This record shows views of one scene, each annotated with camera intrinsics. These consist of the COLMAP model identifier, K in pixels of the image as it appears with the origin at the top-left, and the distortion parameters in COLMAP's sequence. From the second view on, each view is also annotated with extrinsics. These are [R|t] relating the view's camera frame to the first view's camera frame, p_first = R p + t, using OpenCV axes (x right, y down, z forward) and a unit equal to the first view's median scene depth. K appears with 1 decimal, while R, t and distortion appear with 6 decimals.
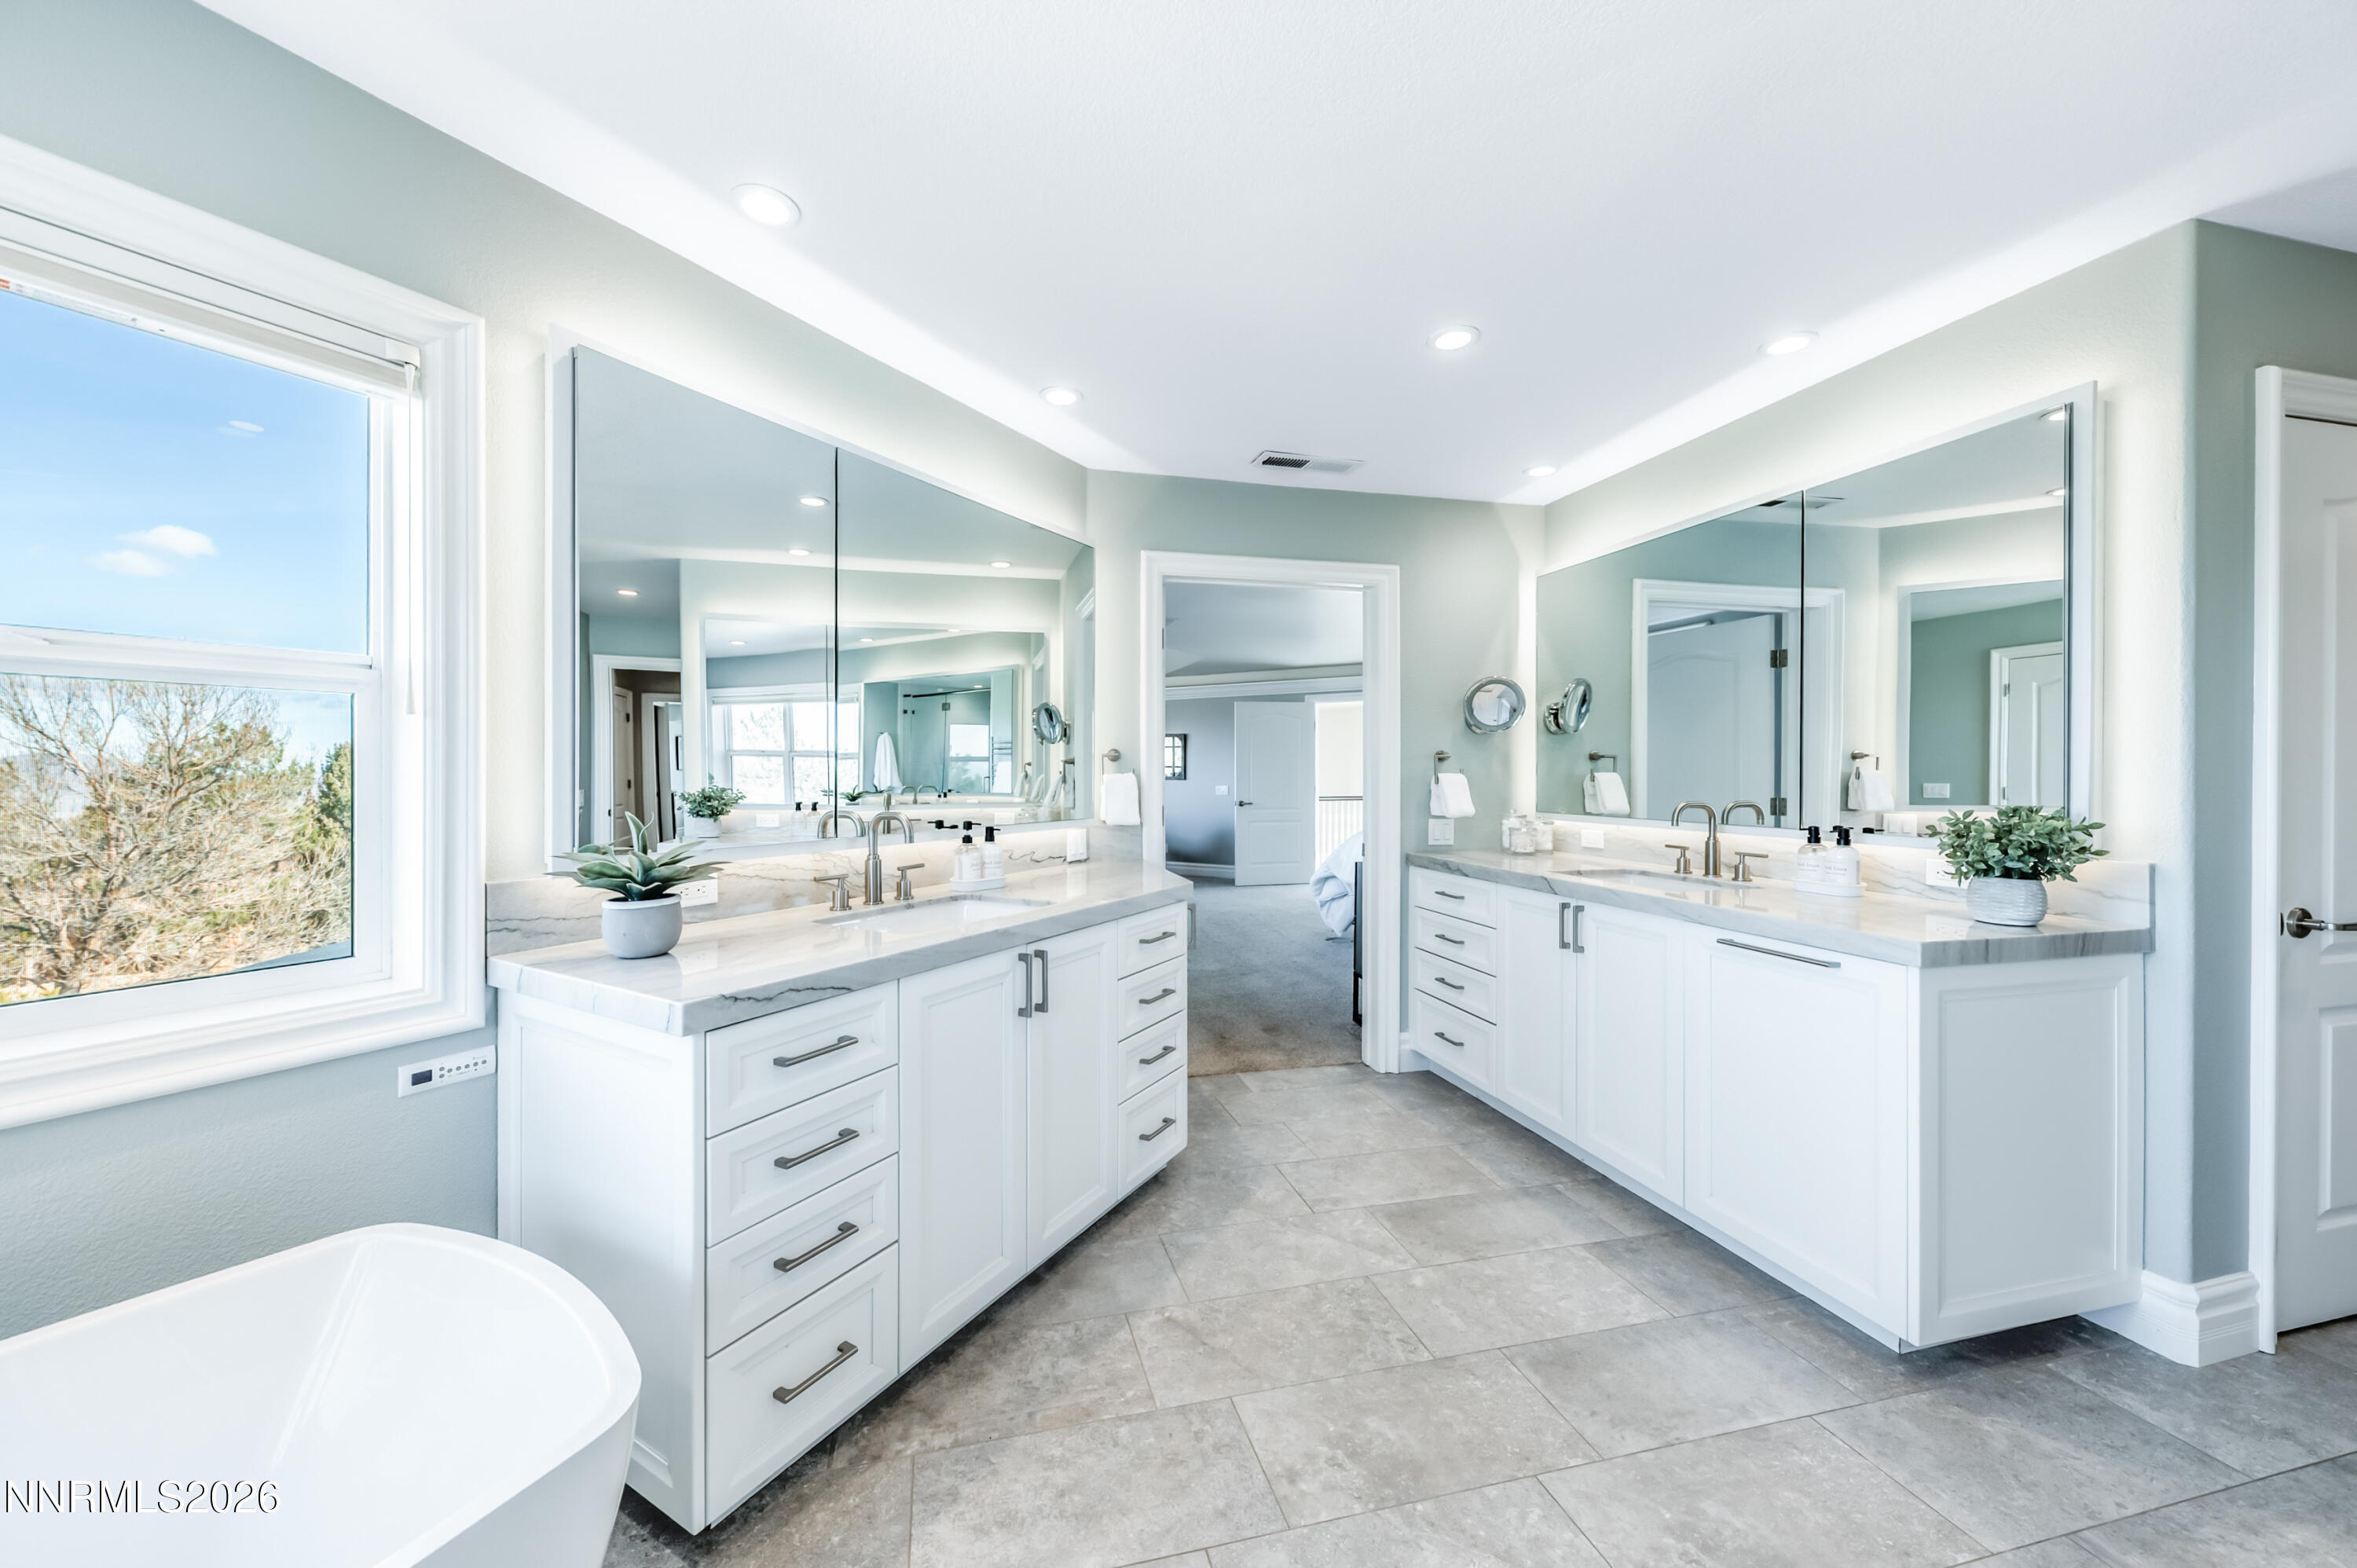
lens RADIAL K [[828.1, 0, 1178.5], [0, 828.1, 784.0], [0, 0, 1]] dist [0.000242, -0.000041]
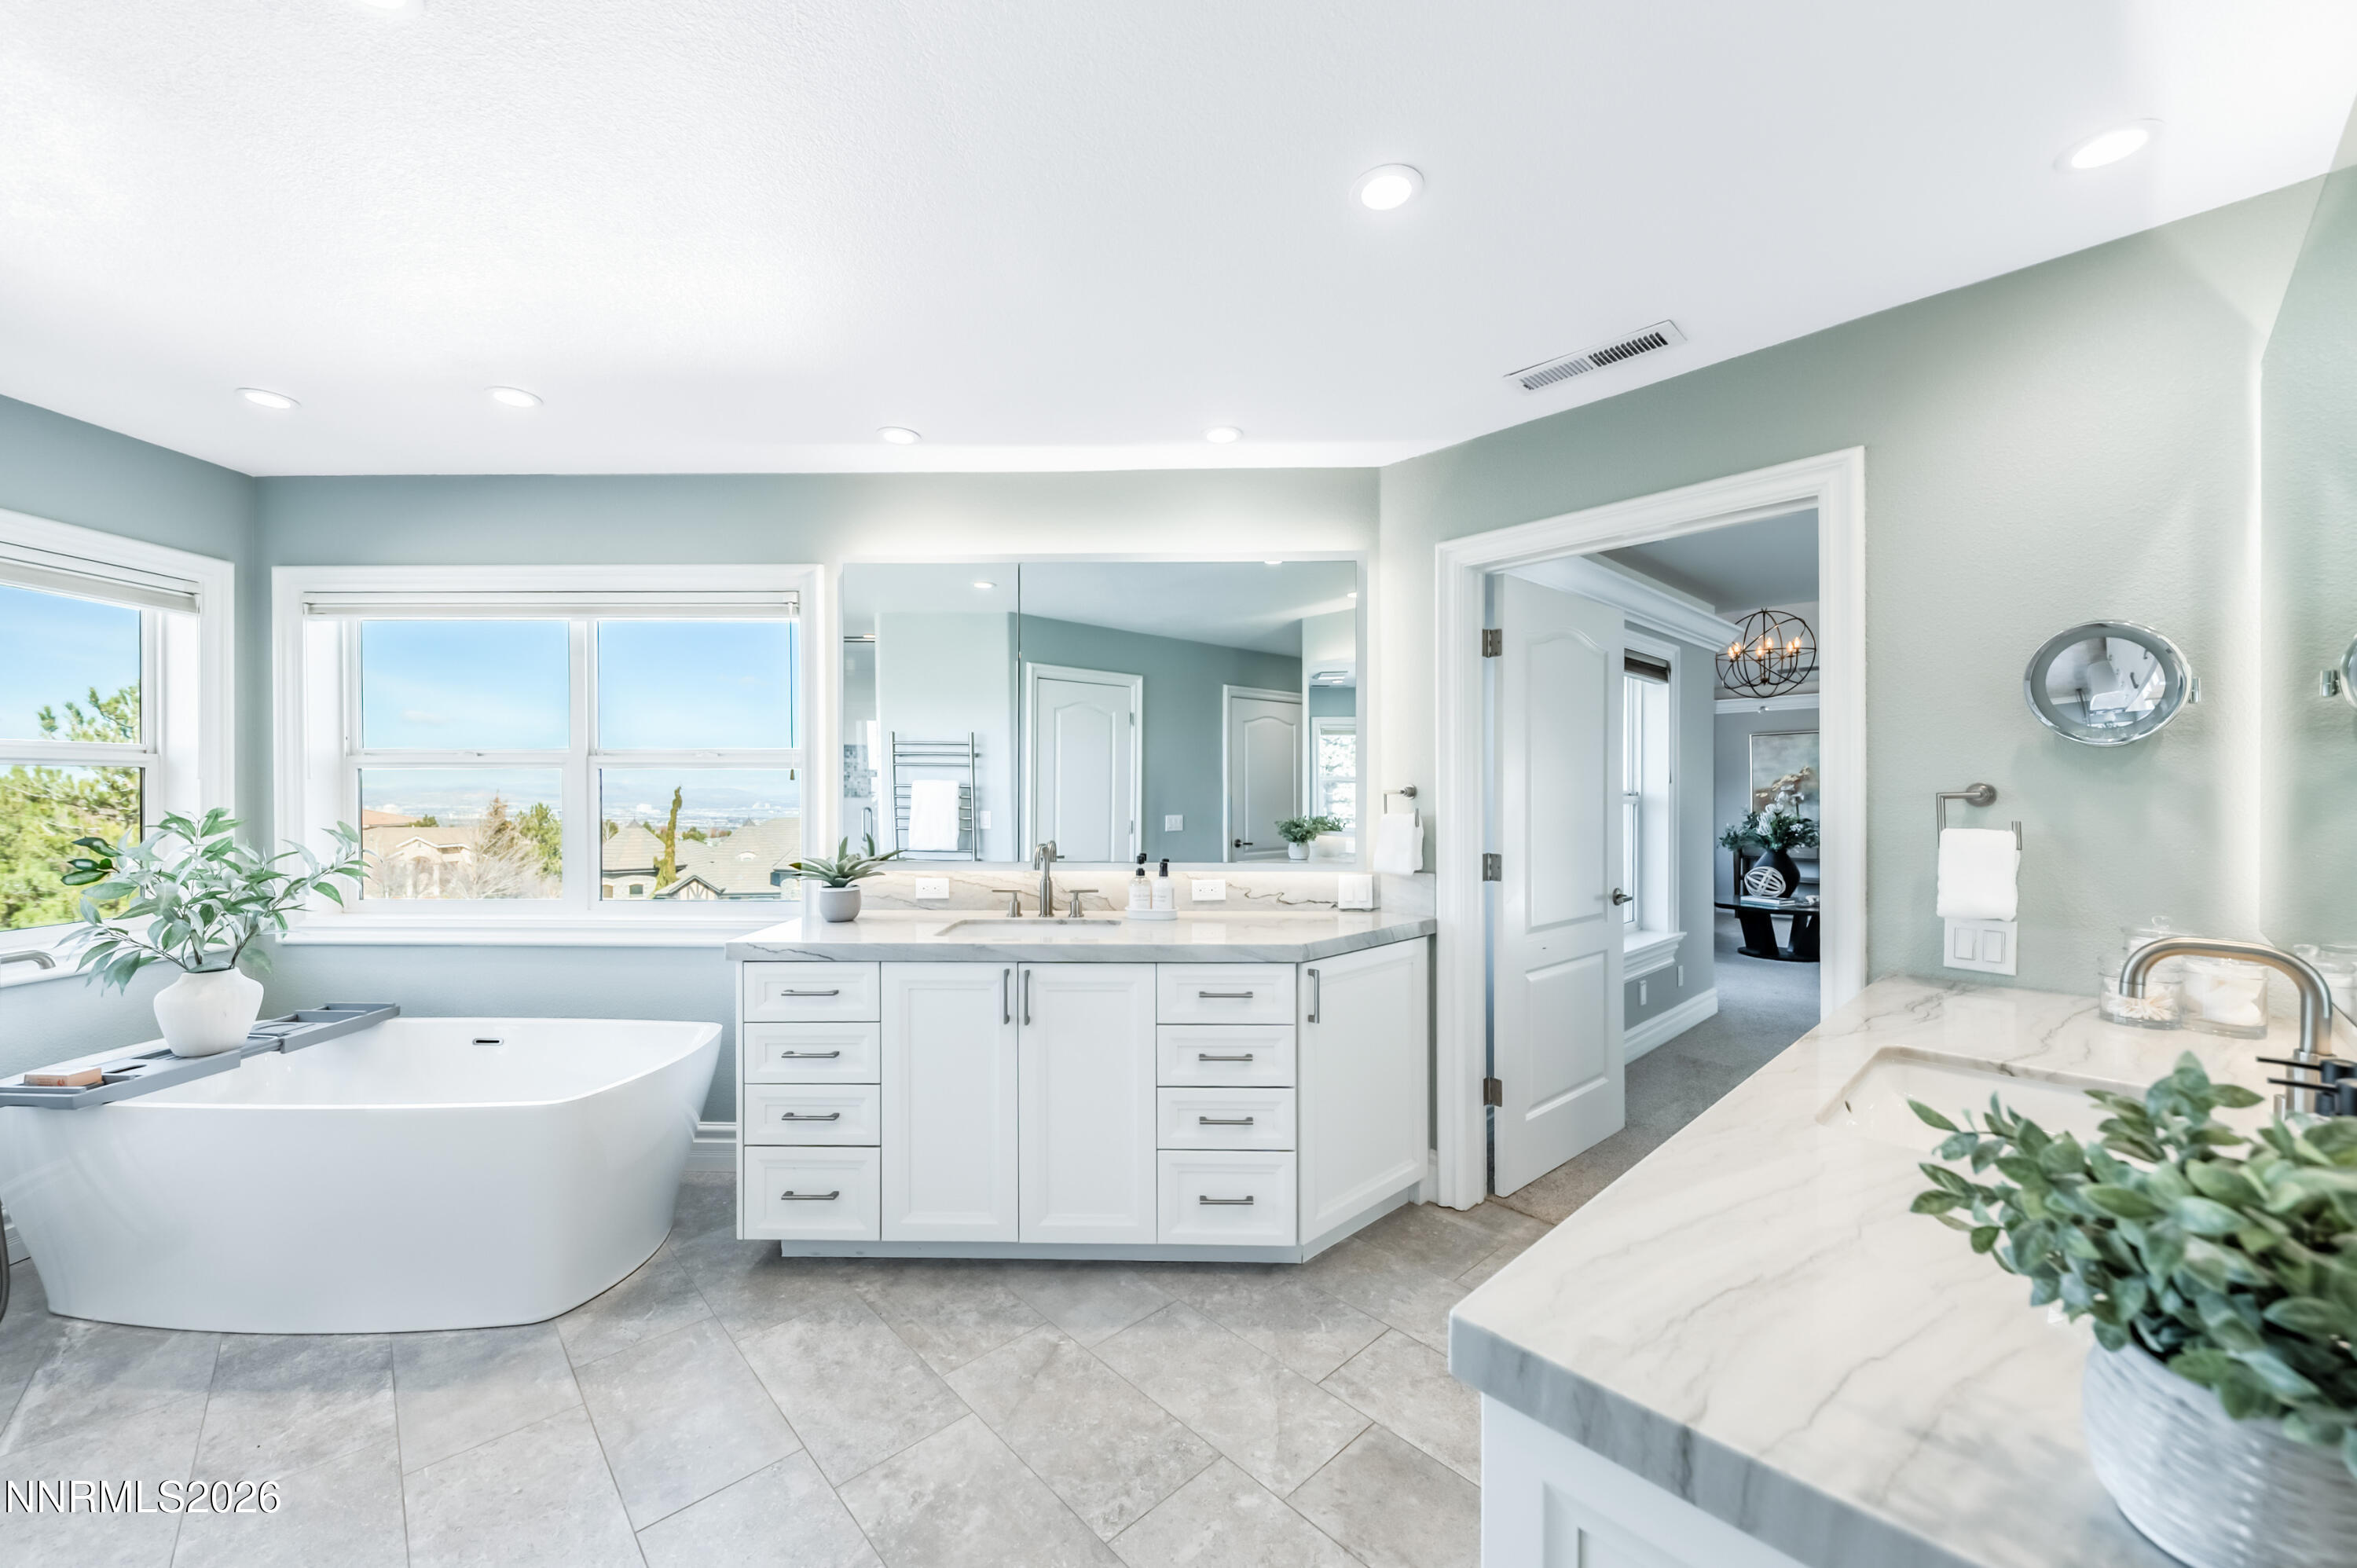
lens RADIAL K [[898.6, 0, 1180.0], [0, 898.6, 791.6], [0, 0, 1]] dist [0.000349, -0.000164]
pose [[0.484218, 0.004029, -0.874938, 0.902639], [-0.011475, 0.999933, -0.001746, -0.043967], [0.874872, 0.010886, 0.484232, 0.499298]]
